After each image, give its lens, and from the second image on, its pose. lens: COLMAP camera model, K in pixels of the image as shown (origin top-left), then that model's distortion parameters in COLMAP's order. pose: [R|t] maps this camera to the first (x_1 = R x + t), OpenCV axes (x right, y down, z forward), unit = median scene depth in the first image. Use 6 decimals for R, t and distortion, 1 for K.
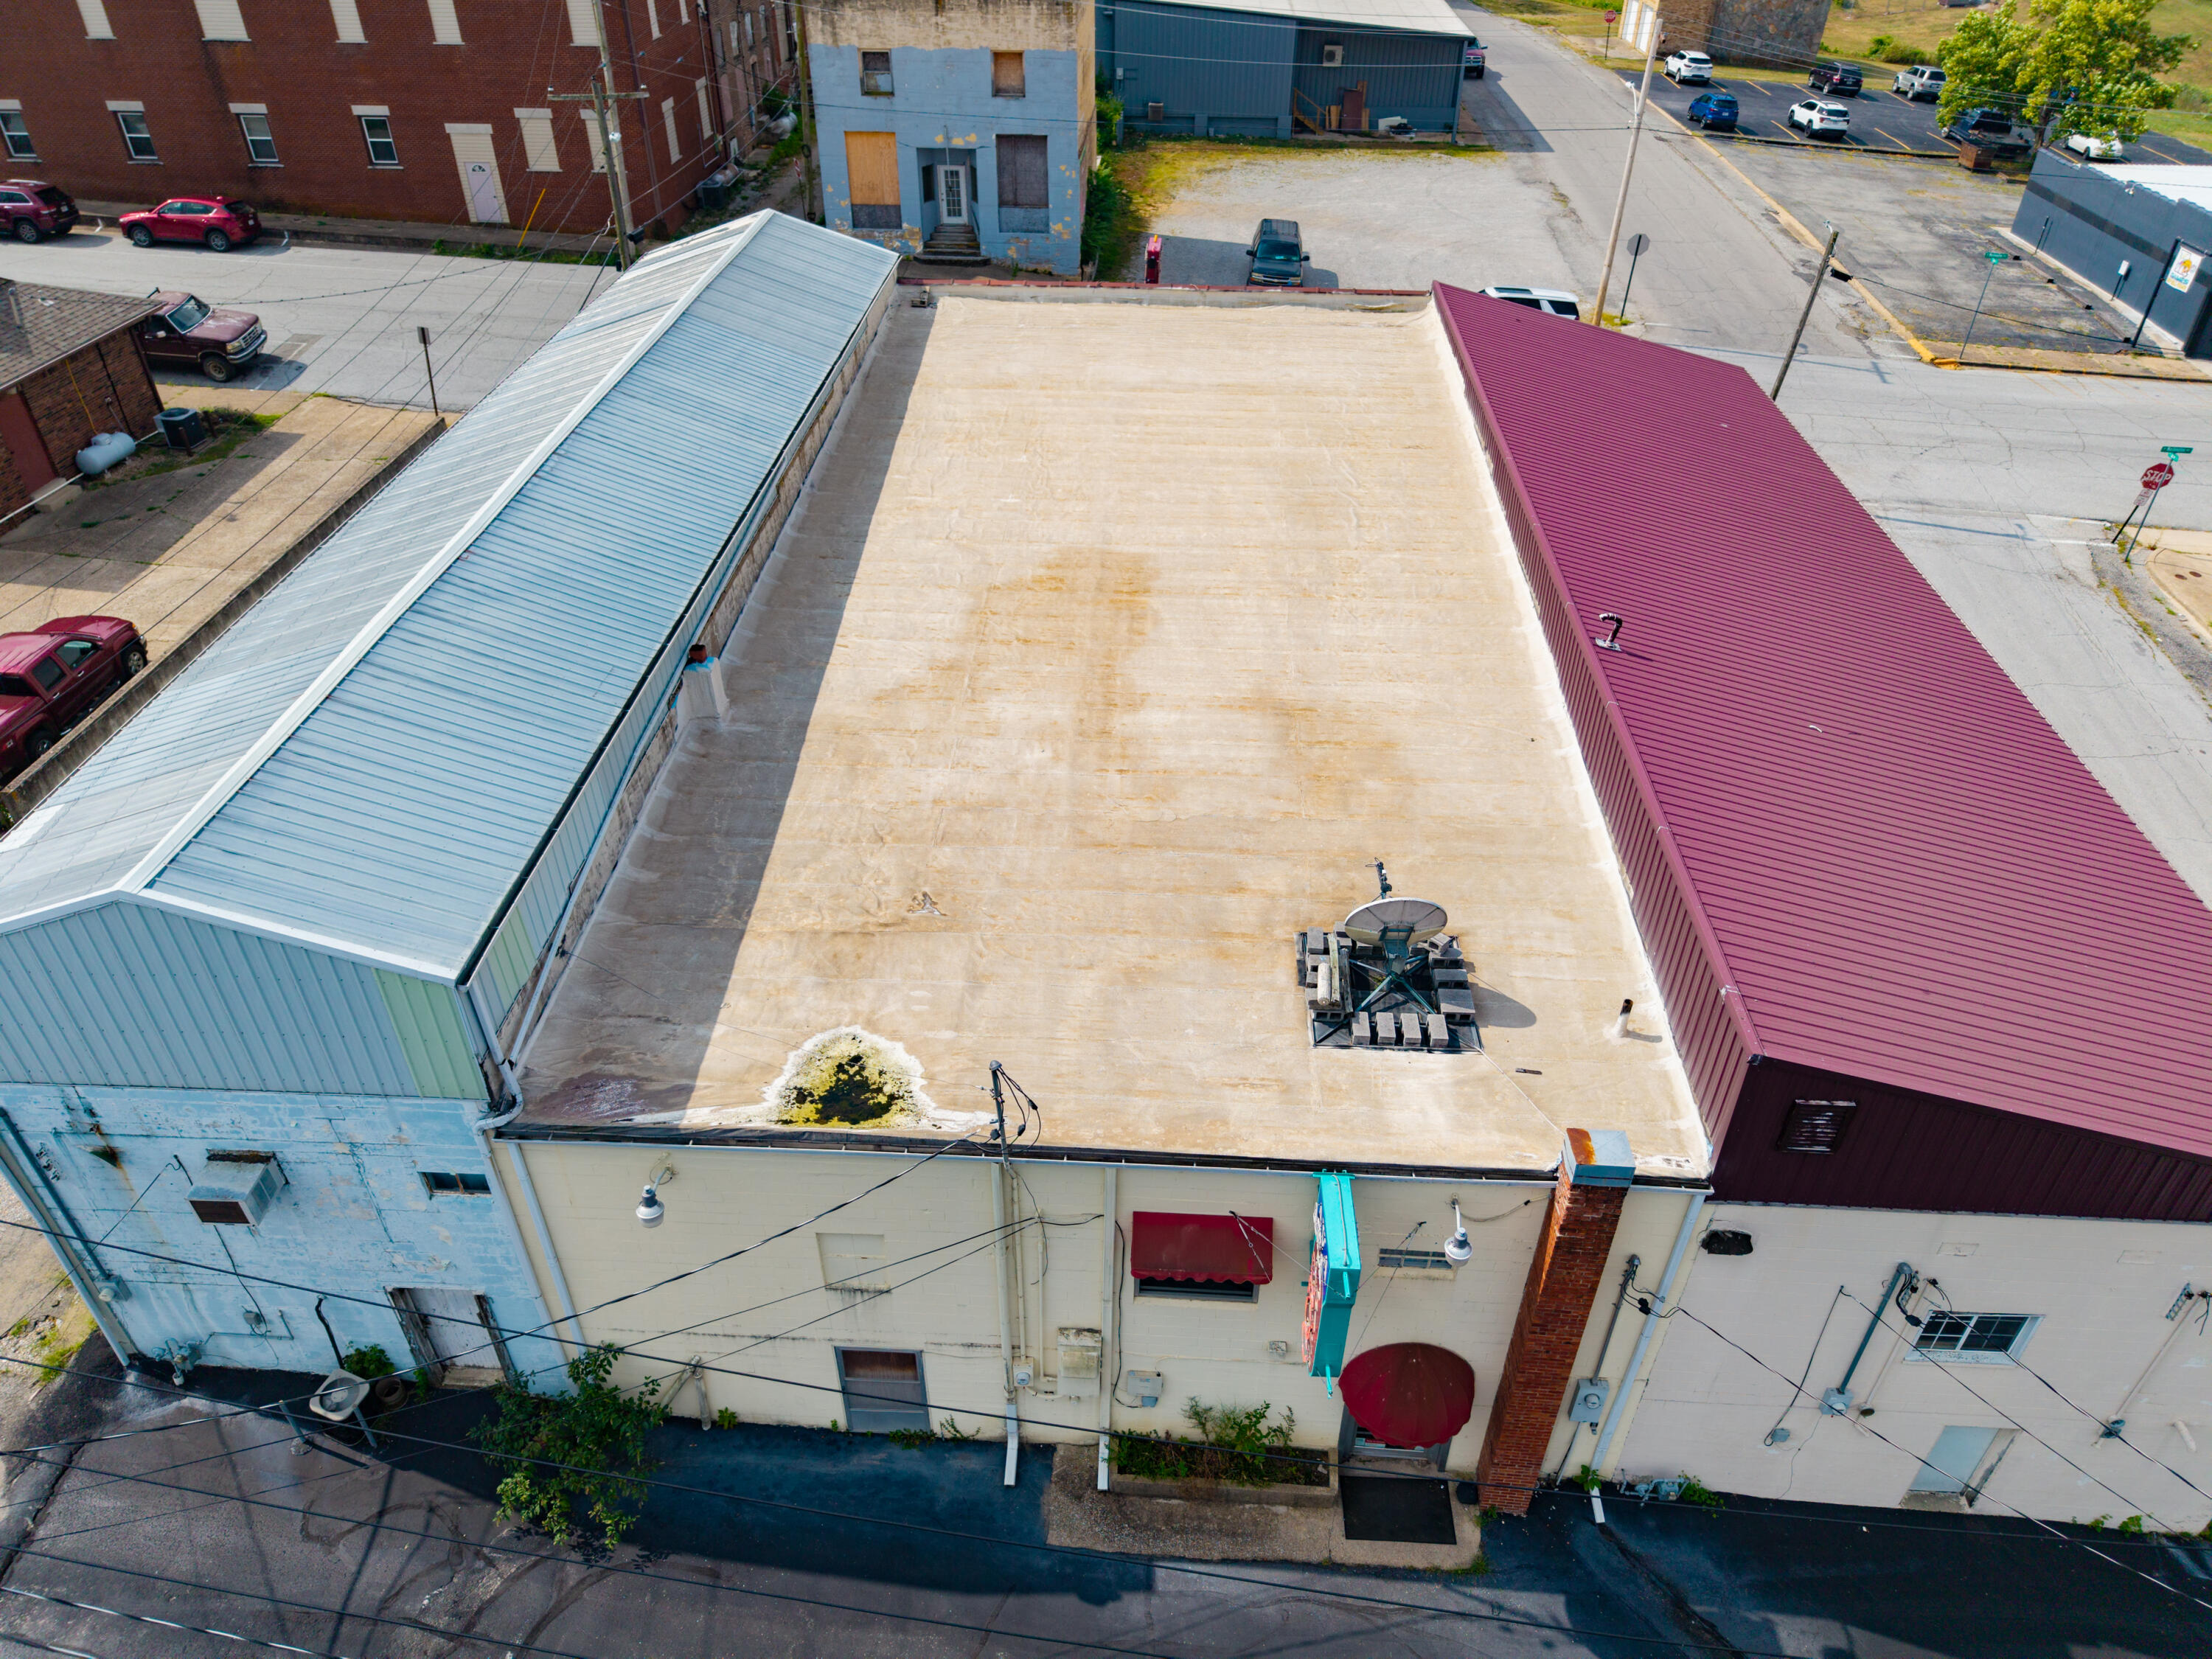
lens RADIAL K [[1502.5, 0, 1103.2], [0, 1502.5, 804.2], [0, 0, 1]] dist [0.007974, 0.000137]
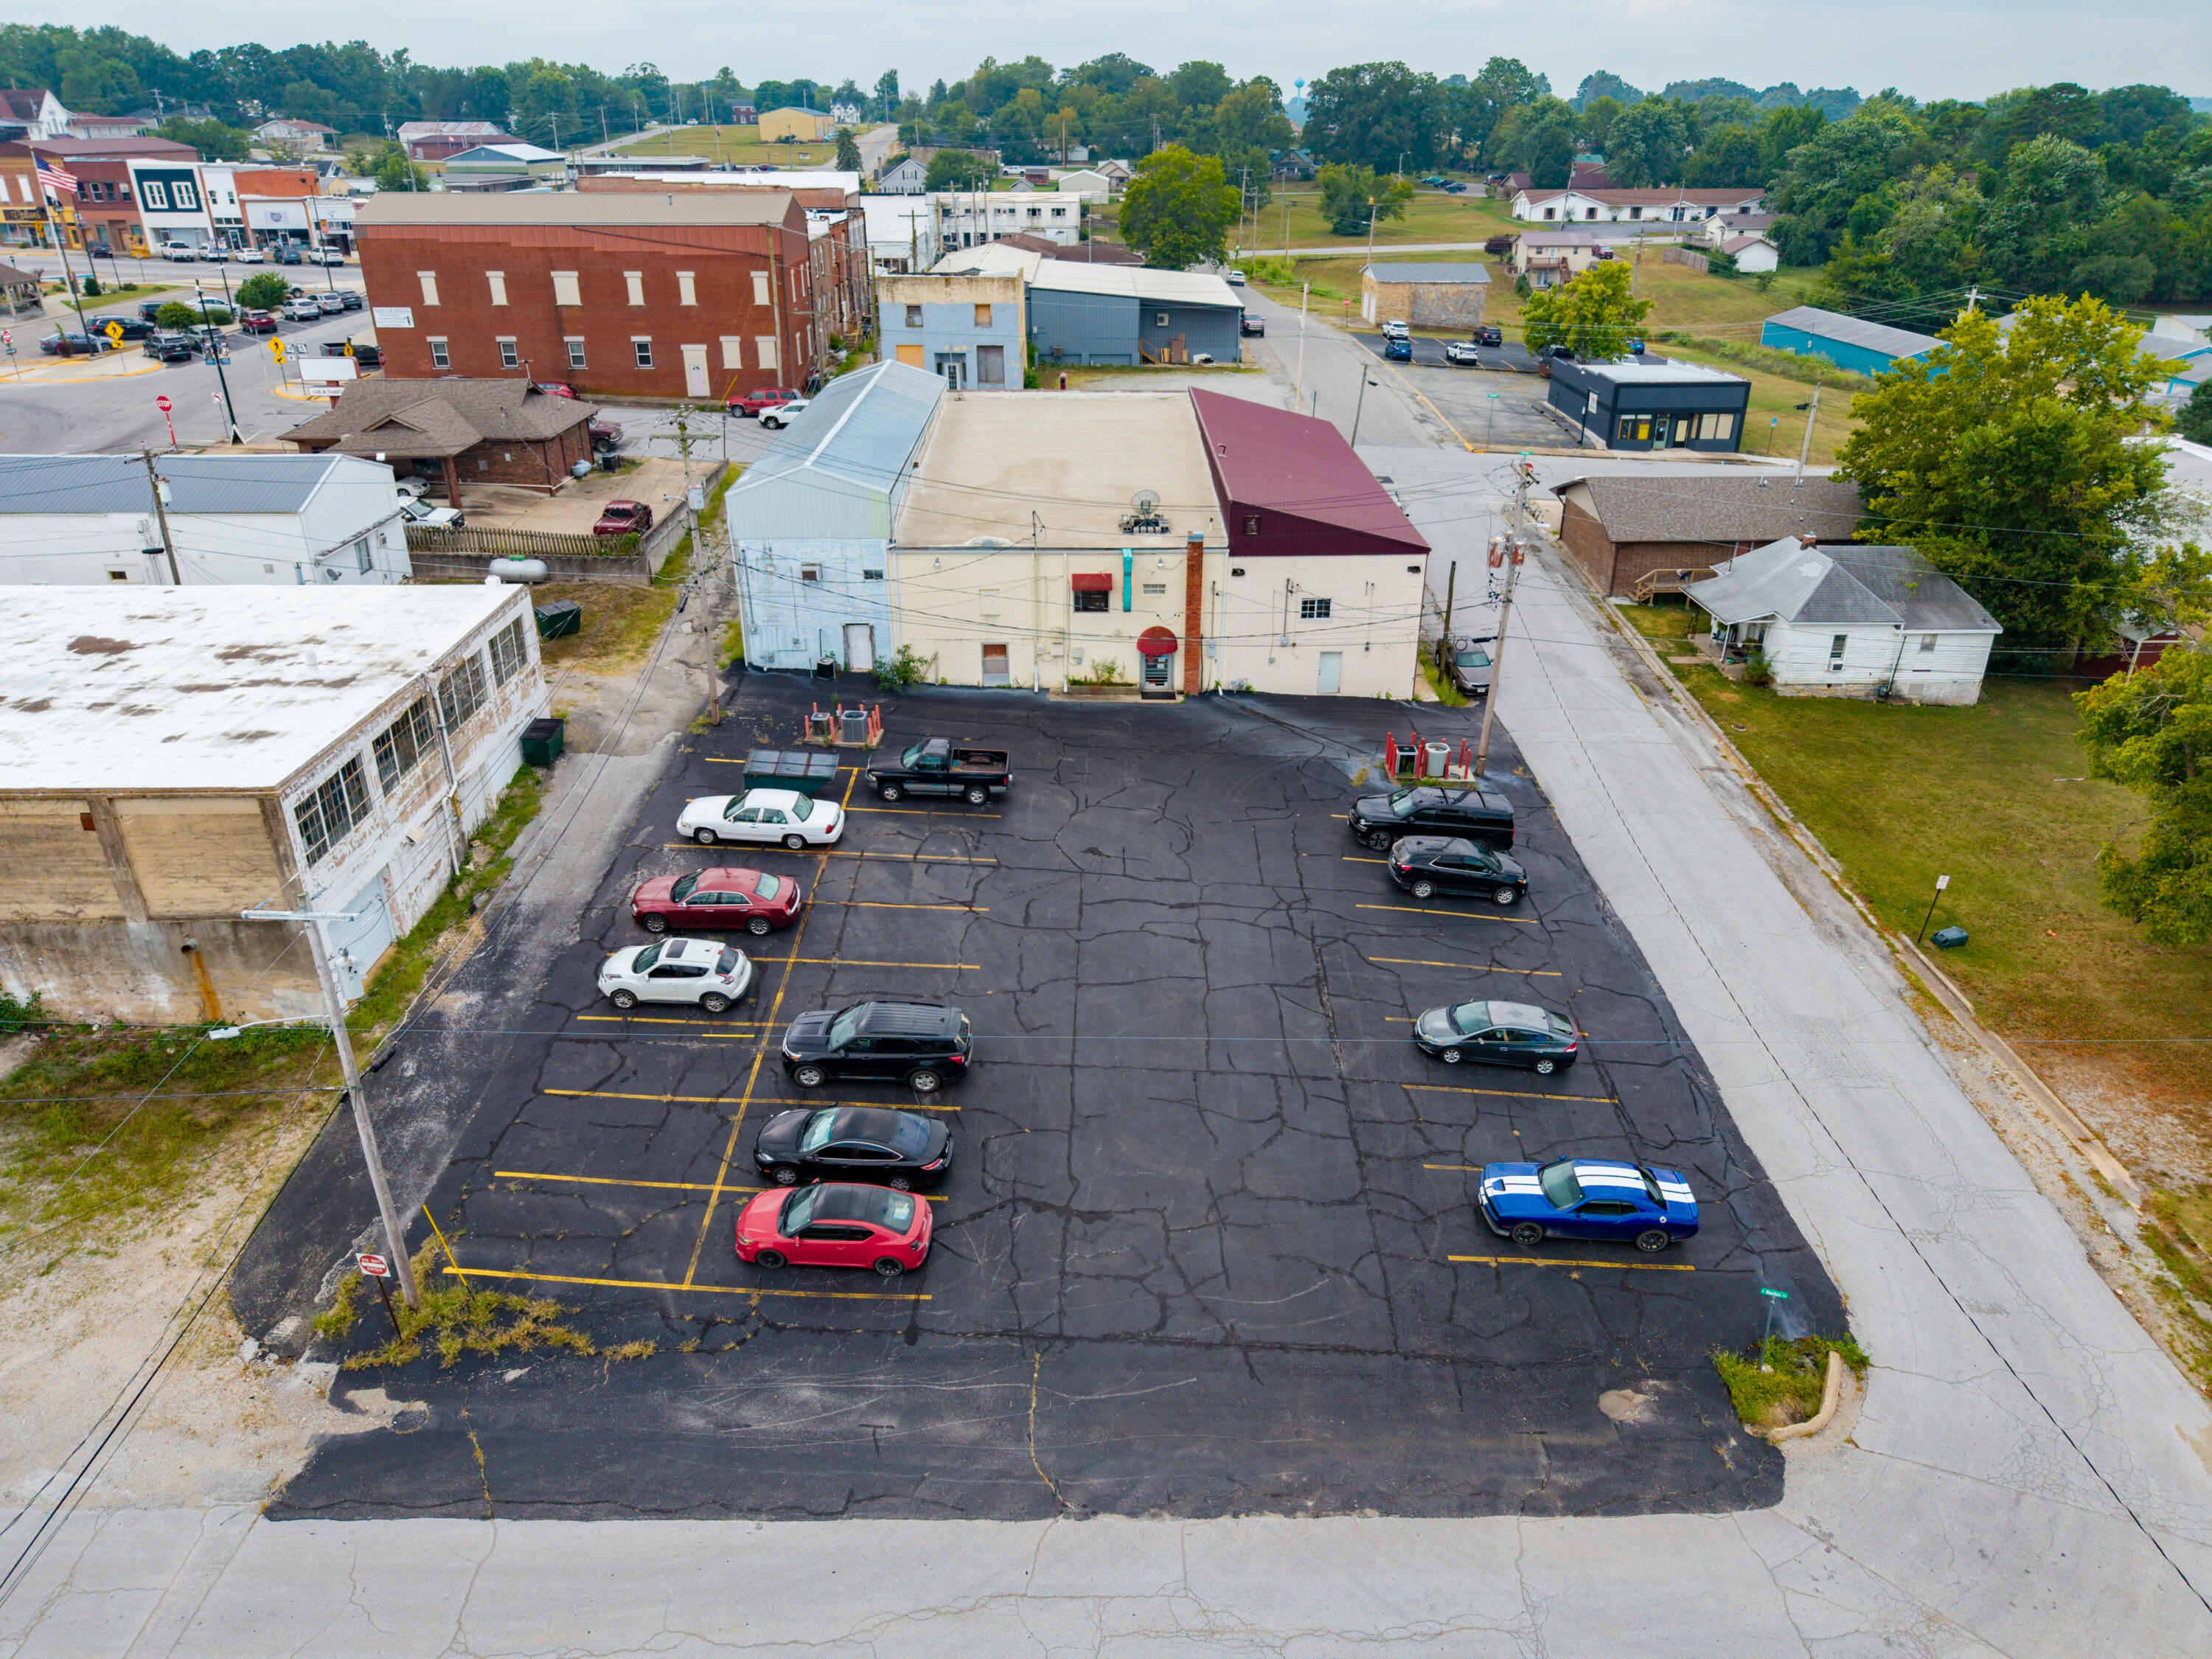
lens RADIAL K [[1482.9, 0, 1103.3], [0, 1482.9, 842.7], [0, 0, 1]] dist [0.010250, -0.006579]
pose [[0.997649, -0.033691, 0.059671, -0.045127], [0.042512, 0.987257, -0.153347, 0.481592], [-0.053745, 0.155524, 0.986369, -0.781431]]
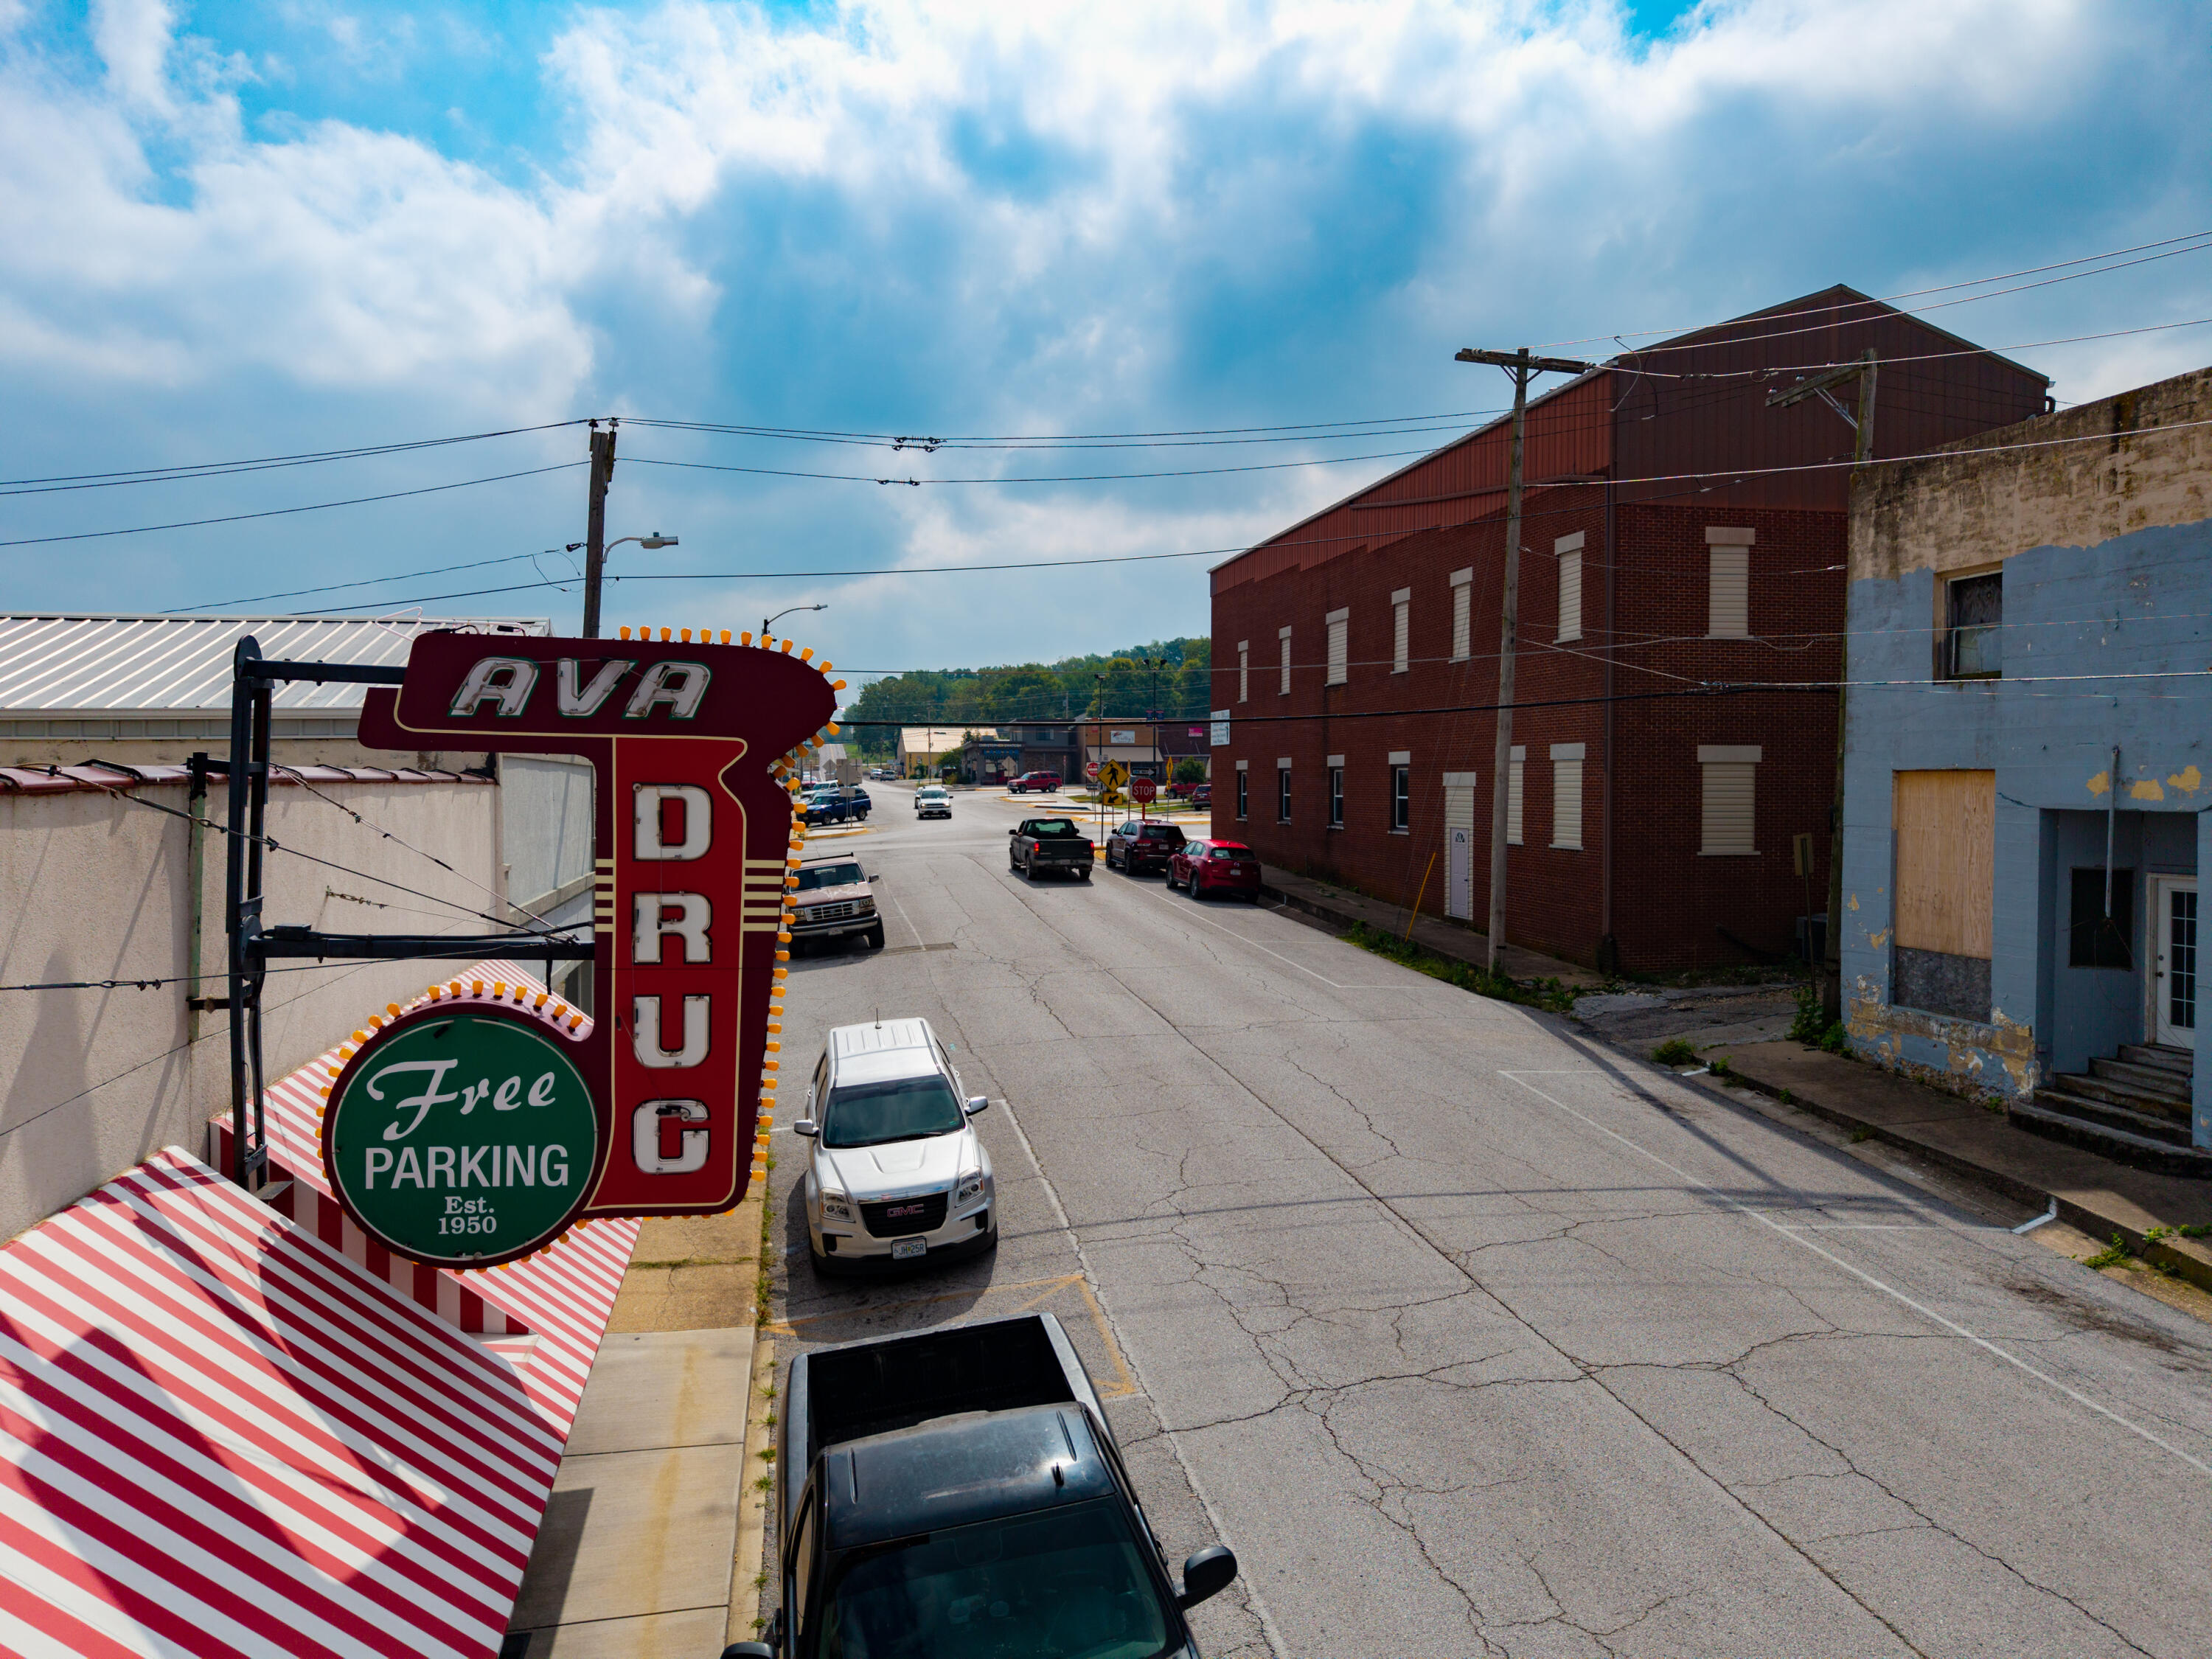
lens RADIAL K [[1471.5, 0, 1106.0], [0, 1471.5, 829.5], [0, 0, 1]] dist [0.006272, -0.000262]
pose [[0.264191, 0.029008, -0.964034, 0.154487], [-0.563402, 0.815915, -0.129848, -0.272689], [0.782804, 0.577443, 0.231900, 0.774463]]
